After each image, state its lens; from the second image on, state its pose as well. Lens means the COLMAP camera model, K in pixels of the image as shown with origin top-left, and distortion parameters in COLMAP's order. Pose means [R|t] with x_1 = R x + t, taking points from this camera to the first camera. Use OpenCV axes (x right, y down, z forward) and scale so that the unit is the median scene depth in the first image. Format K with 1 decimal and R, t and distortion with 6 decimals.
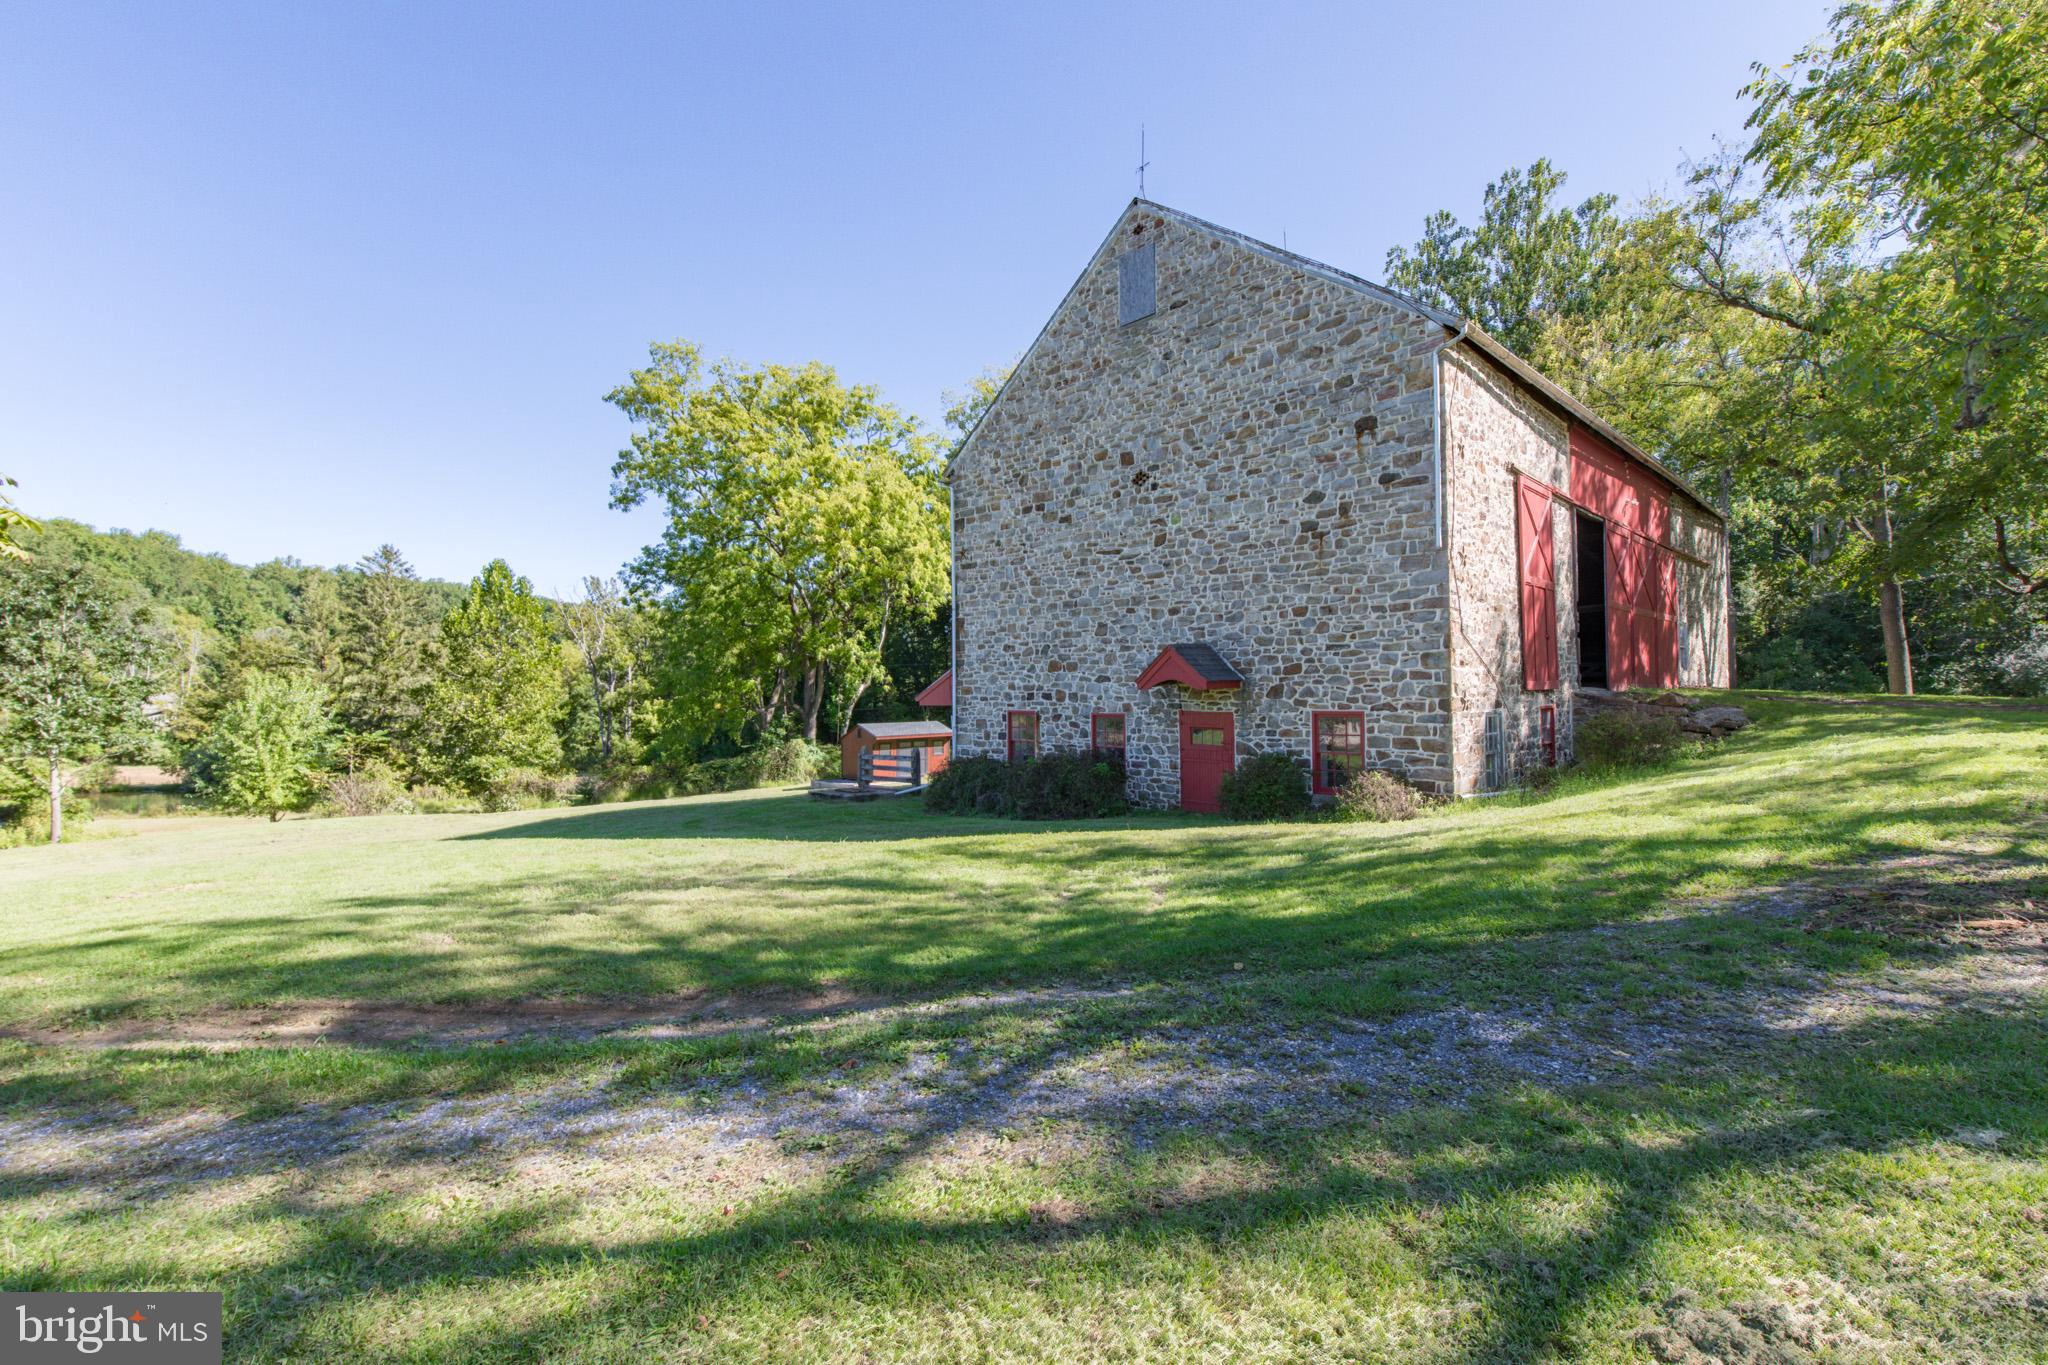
lens RADIAL K [[877.4, 0, 1011.2], [0, 877.4, 684.6], [0, 0, 1]] dist [0.002589, -0.001763]
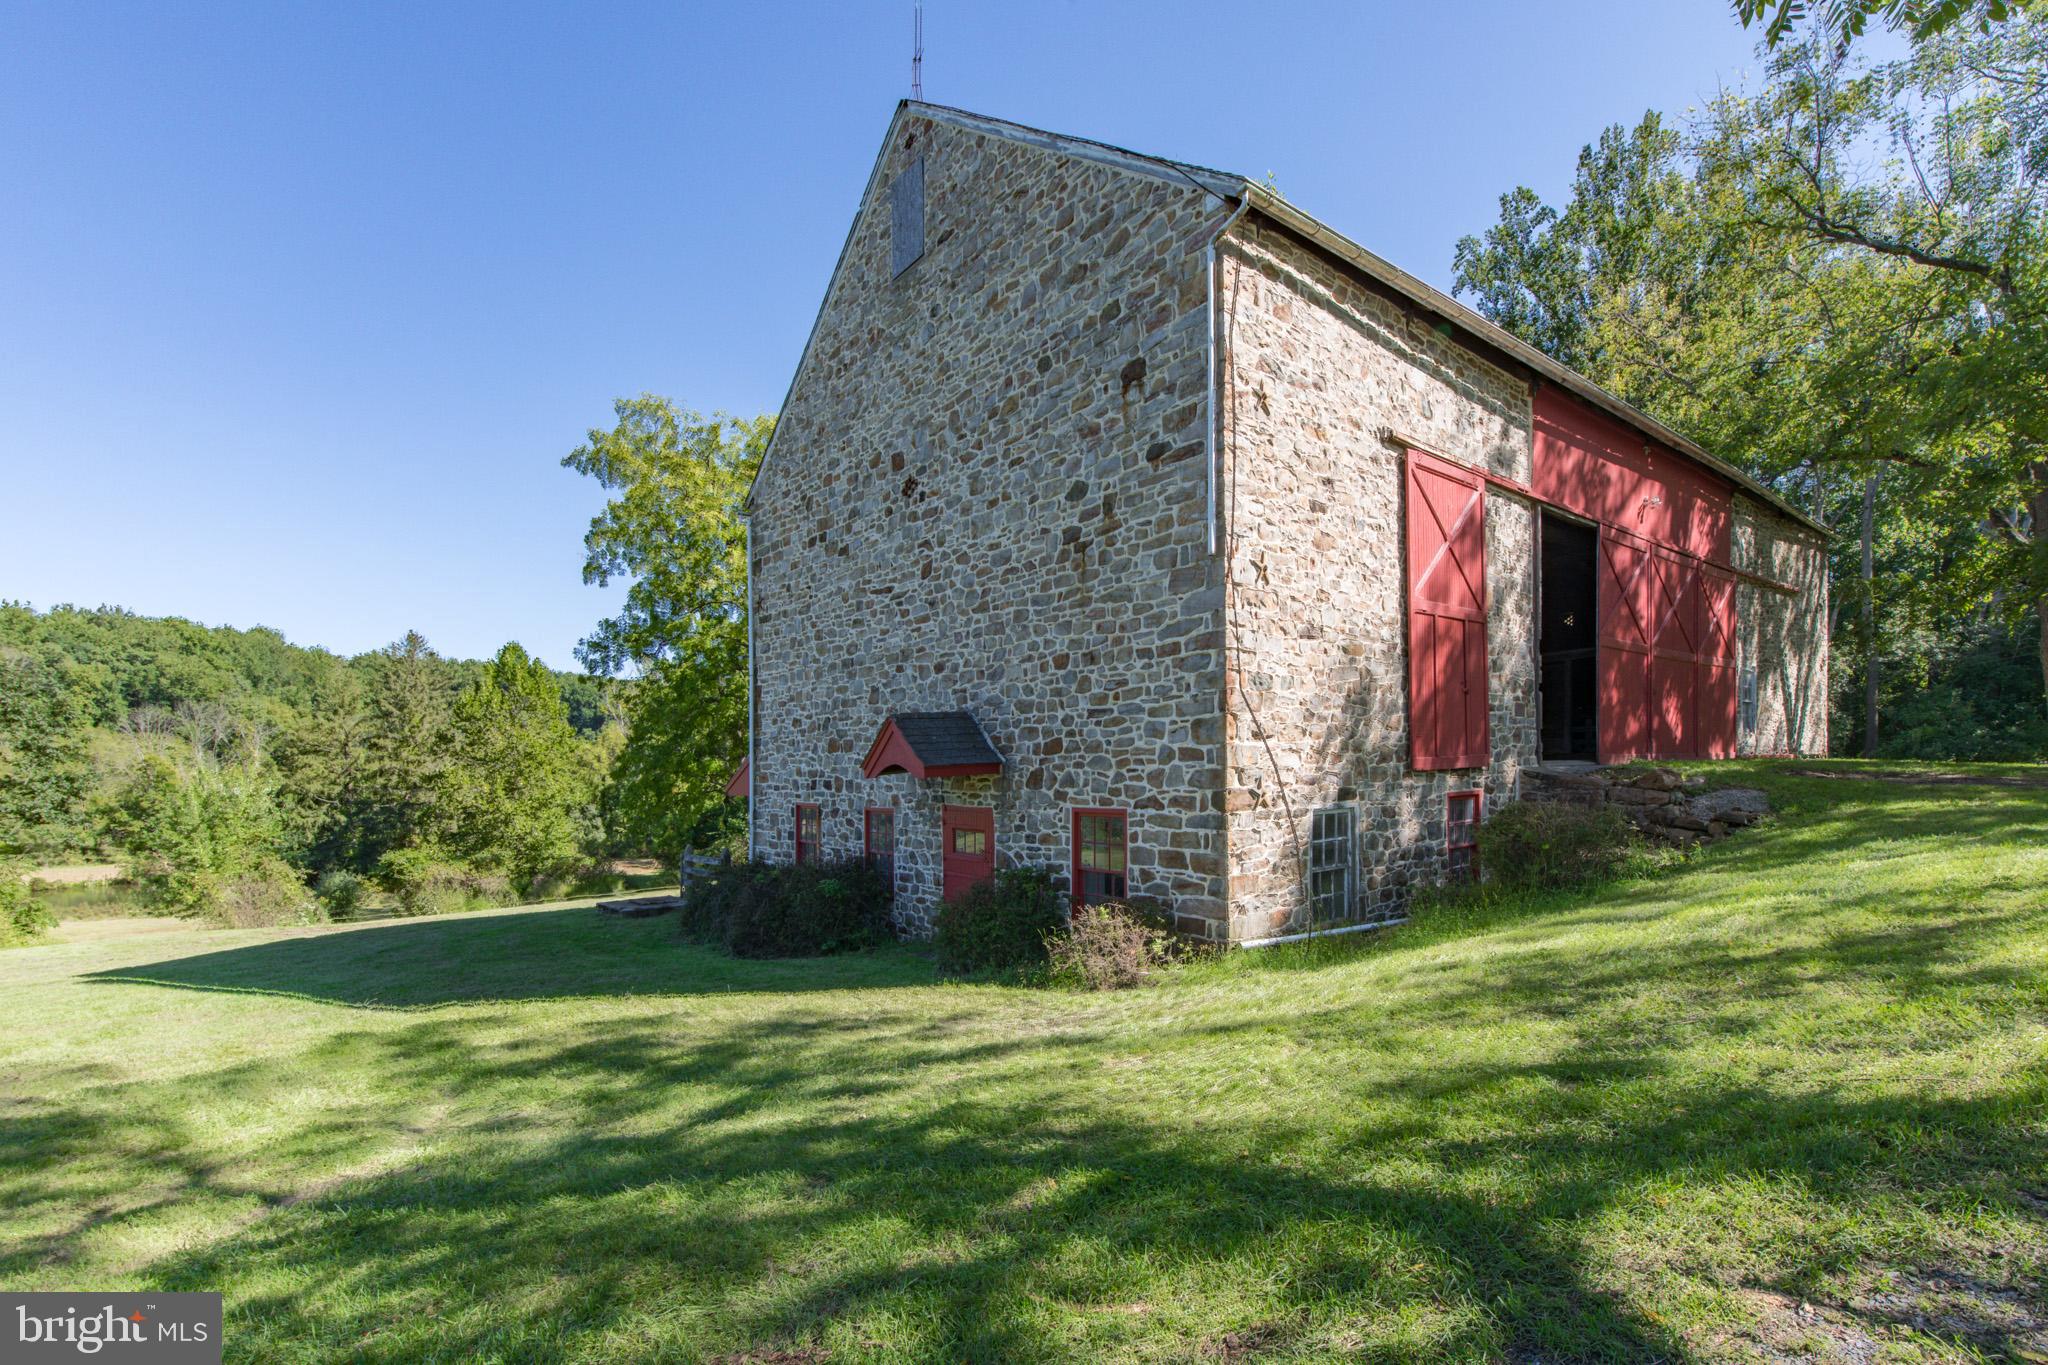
lens RADIAL K [[877.4, 0, 1055.6], [0, 877.4, 797.4], [0, 0, 1]] dist [0.002589, -0.001763]
pose [[0.996132, -0.014100, -0.086729, 0.301920], [0.018091, 0.998805, 0.045405, -0.007086], [0.085985, -0.046798, 0.995197, 0.246891]]
